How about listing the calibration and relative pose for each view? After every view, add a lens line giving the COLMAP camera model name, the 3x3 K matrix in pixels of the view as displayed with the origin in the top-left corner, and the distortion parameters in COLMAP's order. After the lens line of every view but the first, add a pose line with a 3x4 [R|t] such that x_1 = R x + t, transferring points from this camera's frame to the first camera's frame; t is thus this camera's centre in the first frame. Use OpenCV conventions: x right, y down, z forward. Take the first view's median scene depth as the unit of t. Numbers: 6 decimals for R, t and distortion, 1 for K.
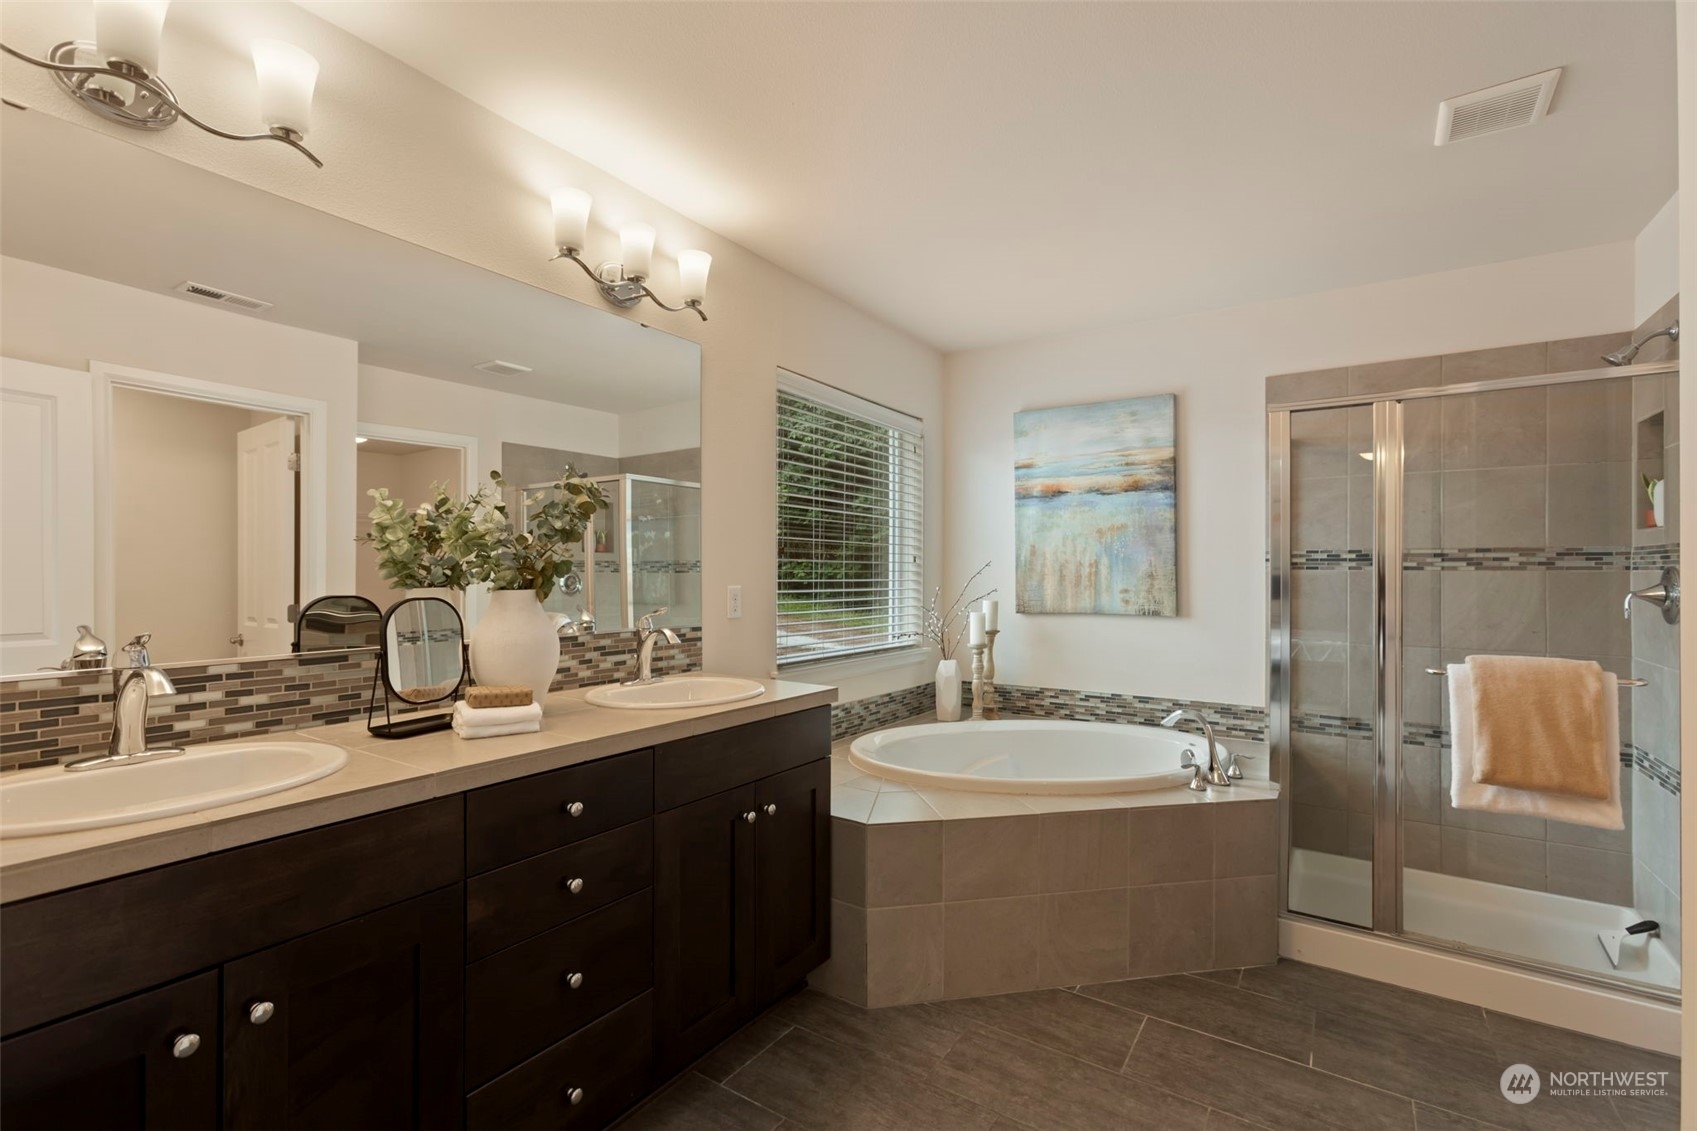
lens RADIAL K [[754.2, 0, 841.3], [0, 754.2, 571.7], [0, 0, 1]] dist [-0.018174, 0.002922]
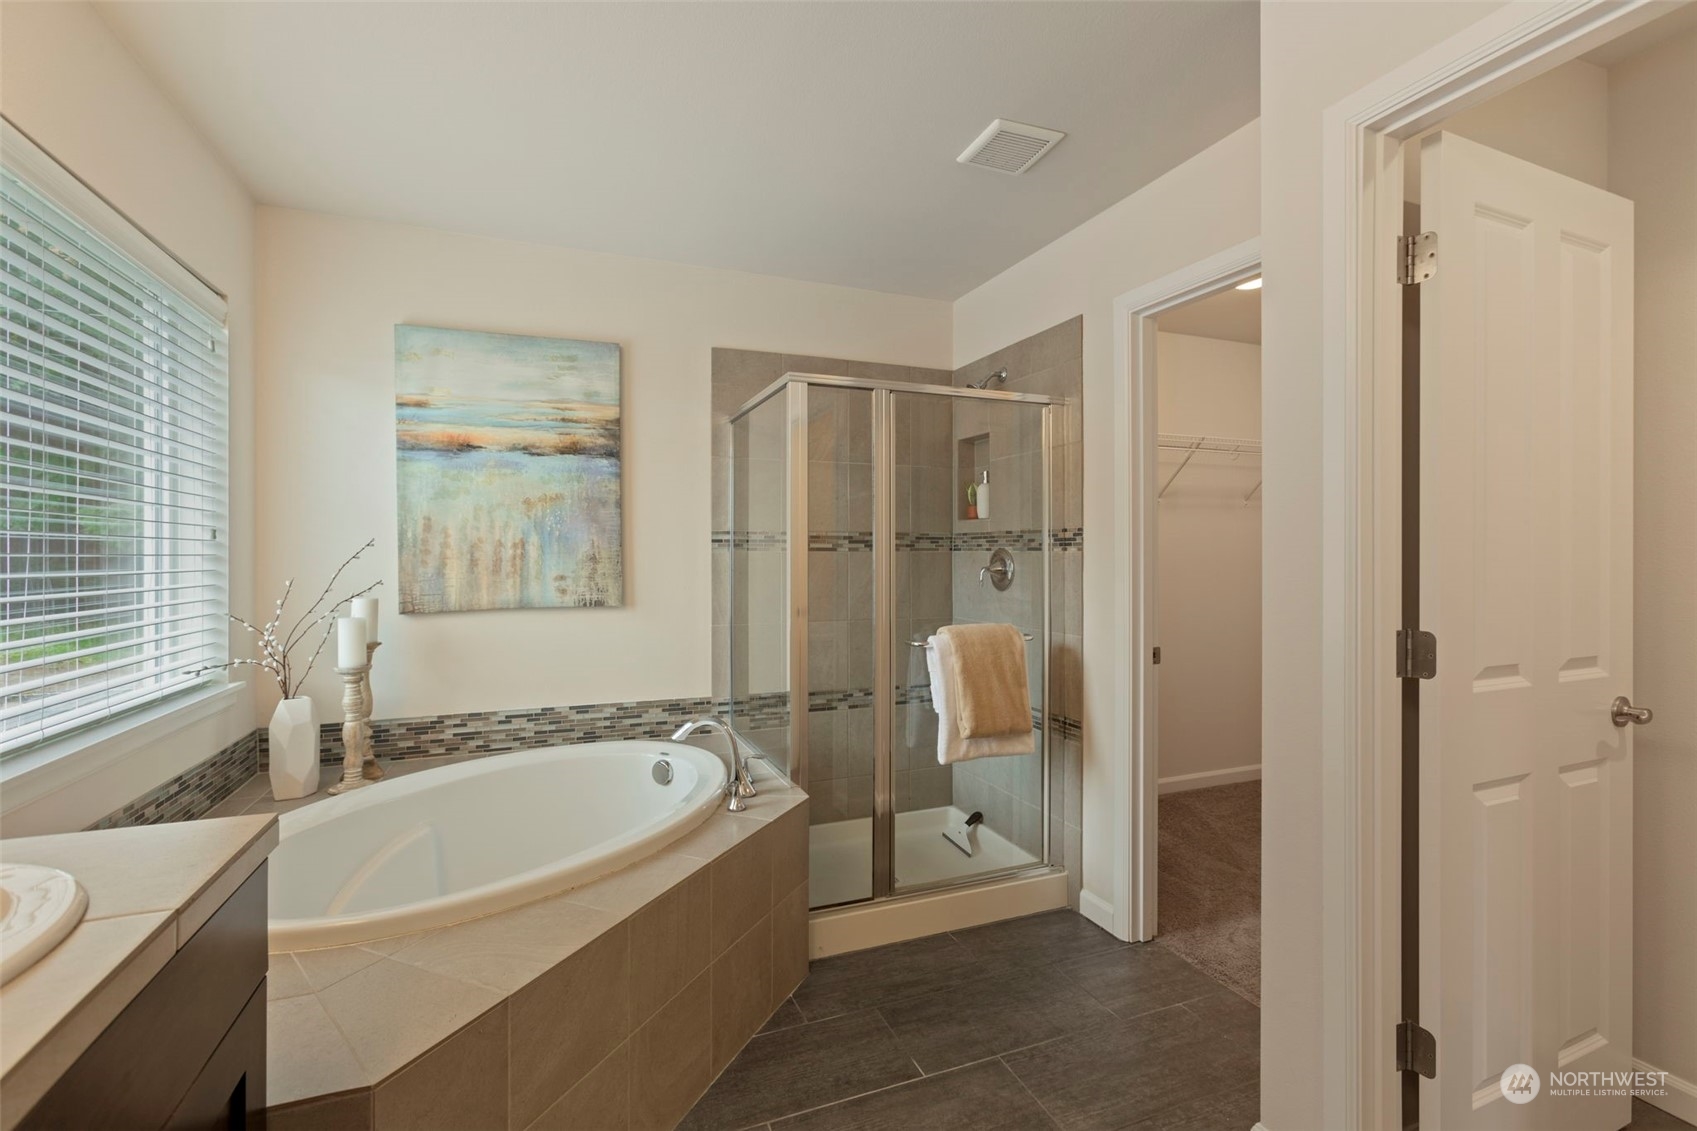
lens RADIAL K [[754.2, 0, 848.0], [0, 754.2, 552.9], [0, 0, 1]] dist [-0.018174, 0.002922]
pose [[0.562207, -0.004079, 0.826987, -0.114036], [0.003526, 0.999991, 0.002535, -0.001899], [-0.826989, 0.001490, 0.562216, 0.297563]]
